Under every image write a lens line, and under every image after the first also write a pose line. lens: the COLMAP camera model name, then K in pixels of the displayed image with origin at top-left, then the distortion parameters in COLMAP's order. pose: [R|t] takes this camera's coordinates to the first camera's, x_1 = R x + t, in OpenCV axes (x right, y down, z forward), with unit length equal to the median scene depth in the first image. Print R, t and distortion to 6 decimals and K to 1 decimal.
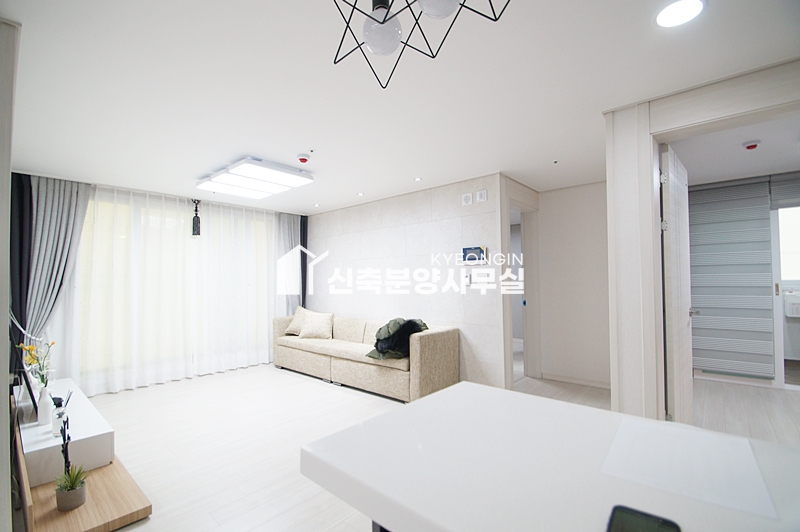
lens RADIAL K [[347.3, 0, 398.5], [0, 347.3, 274.6], [0, 0, 1]] dist [-0.016884, -0.000832]
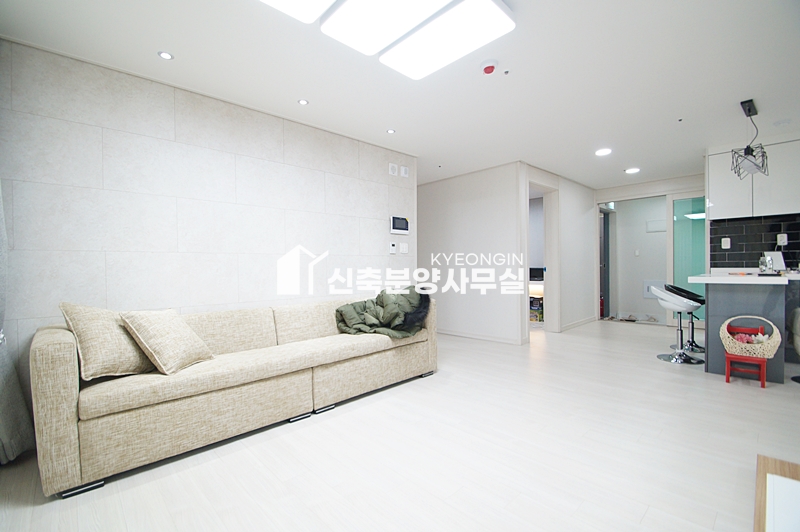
lens RADIAL K [[347.3, 0, 398.5], [0, 347.3, 274.6], [0, 0, 1]] dist [-0.016884, -0.000832]
pose [[0.106614, -0.011236, 0.994237, -0.793684], [-0.004682, 0.999919, 0.011803, 0.077825], [-0.994289, -0.005913, 0.106553, 0.848231]]
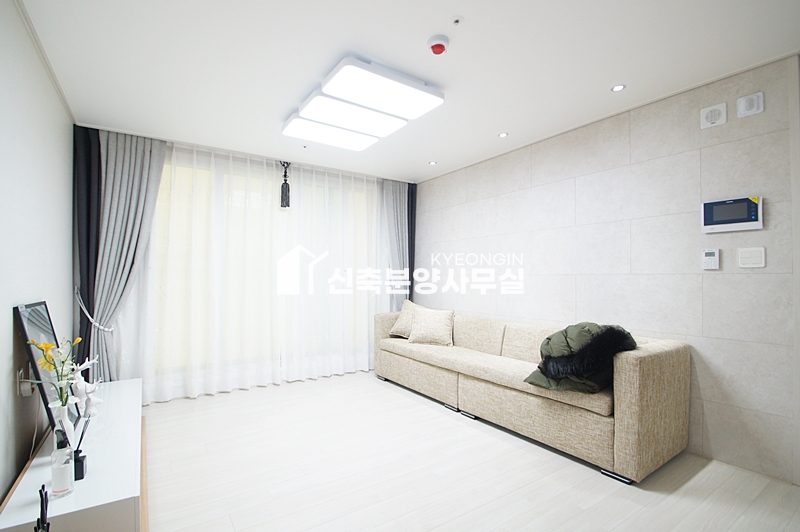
lens RADIAL K [[361.1, 0, 394.2], [0, 361.1, 277.7], [0, 0, 1]] dist [-0.017896, -0.000248]
pose [[0.965353, 0.013298, -0.260610, -0.142395], [-0.008588, 0.999779, 0.019205, 0.036513], [0.260808, -0.016302, 0.965253, 0.299567]]
